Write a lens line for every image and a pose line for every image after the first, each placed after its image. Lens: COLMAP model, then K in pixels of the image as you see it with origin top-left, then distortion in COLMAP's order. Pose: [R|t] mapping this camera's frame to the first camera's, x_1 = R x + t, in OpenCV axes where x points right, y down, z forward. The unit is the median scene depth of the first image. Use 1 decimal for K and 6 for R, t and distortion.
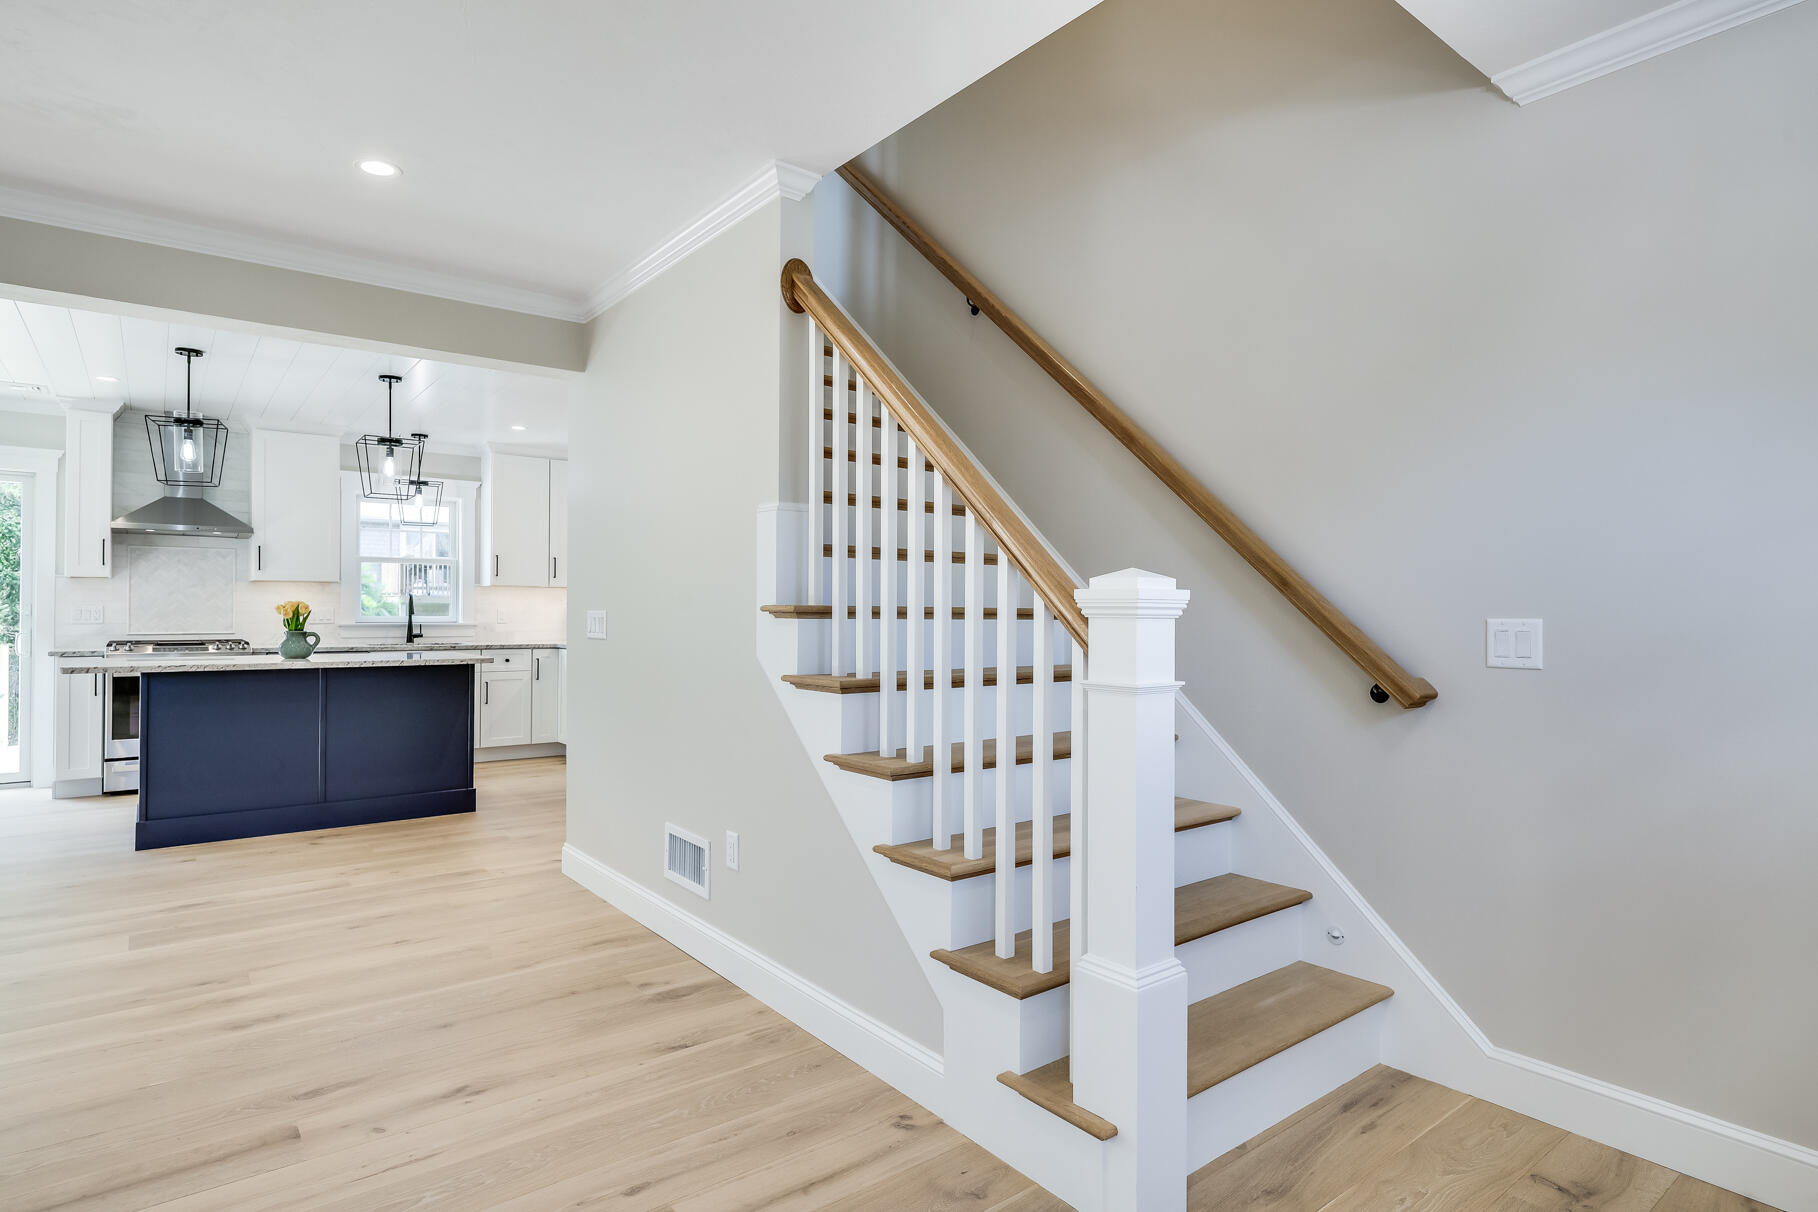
lens RADIAL K [[928.7, 0, 909.0], [0, 928.7, 606.0], [0, 0, 1]] dist [0.001747, 0.000742]
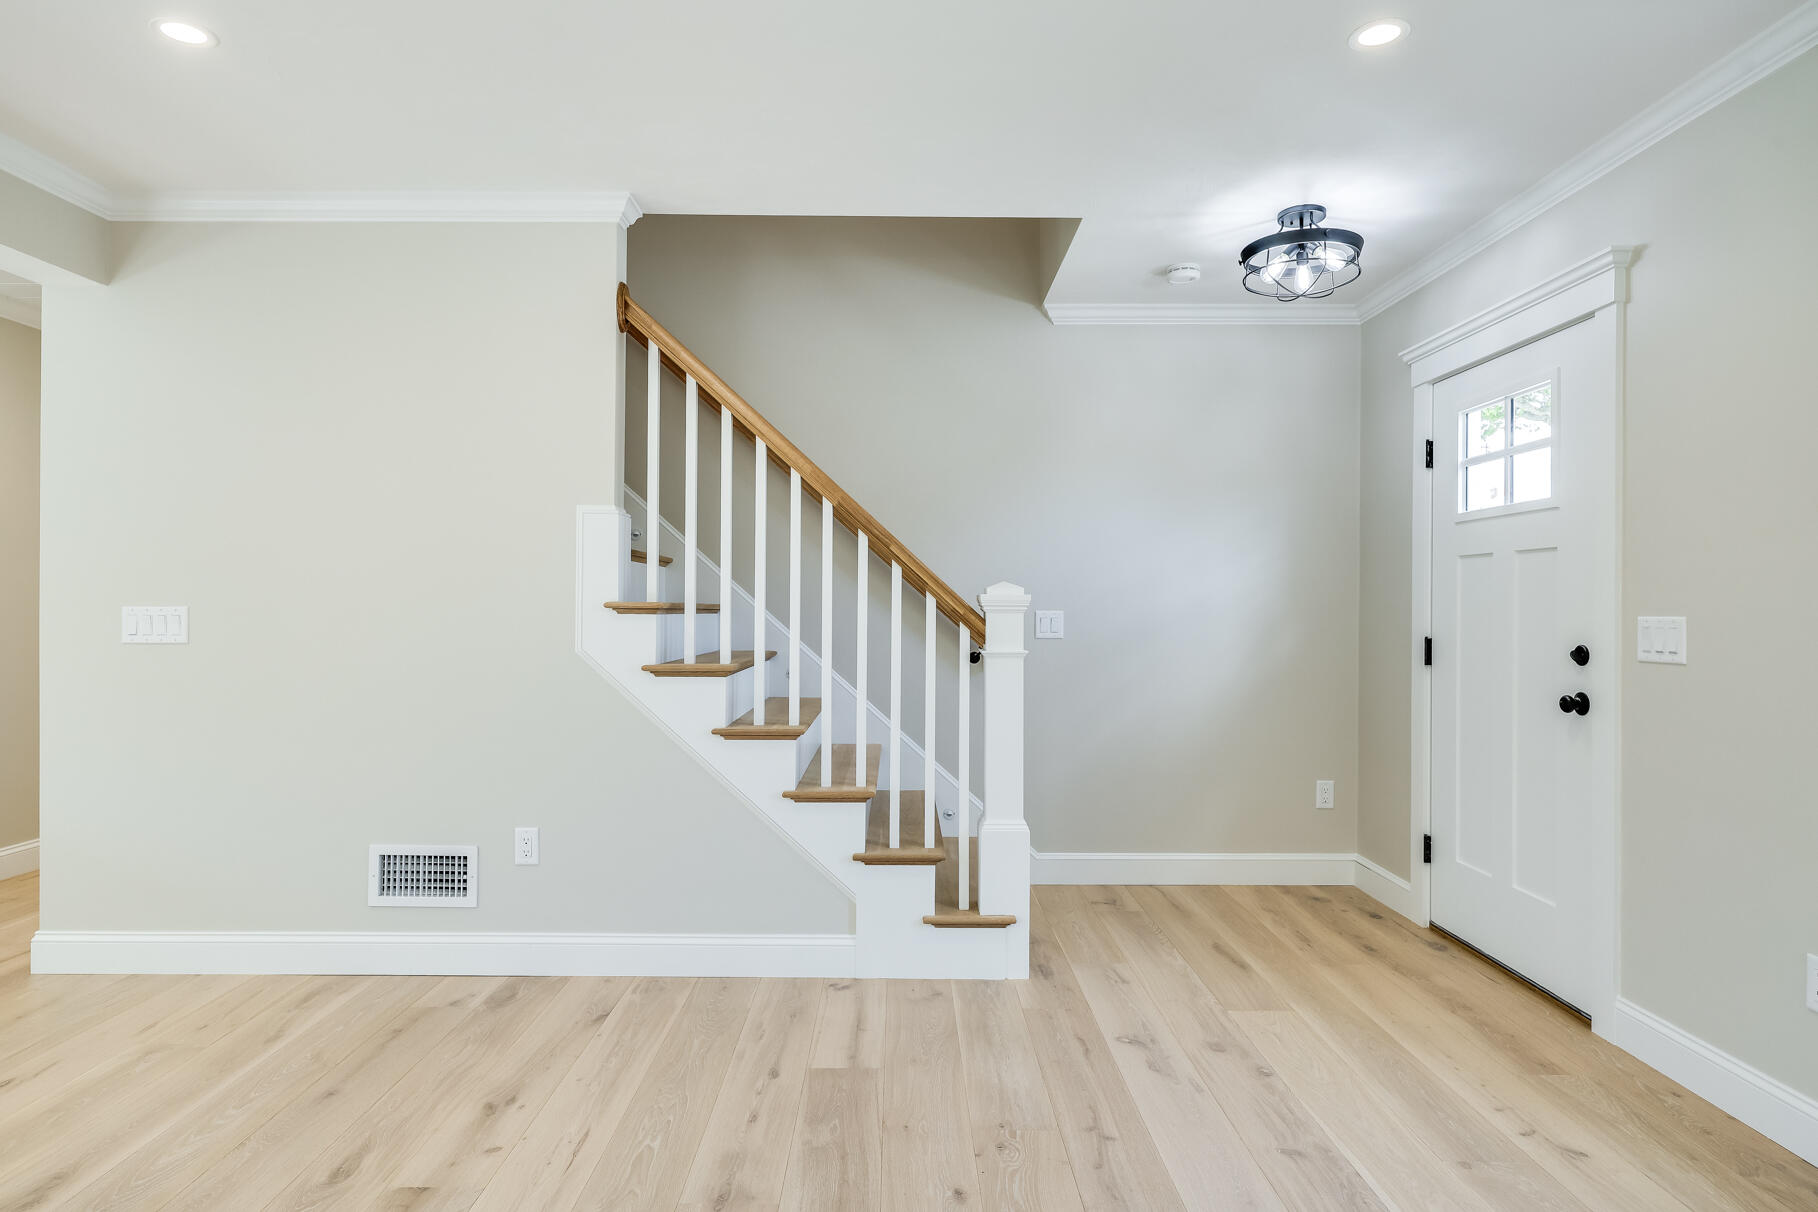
lens RADIAL K [[928.7, 0, 909.0], [0, 928.7, 606.0], [0, 0, 1]] dist [0.001747, 0.000742]
pose [[0.648544, -0.001642, 0.761175, -0.775753], [-0.004338, 0.999973, 0.005854, -0.004135], [-0.761165, -0.007099, 0.648520, 0.041820]]
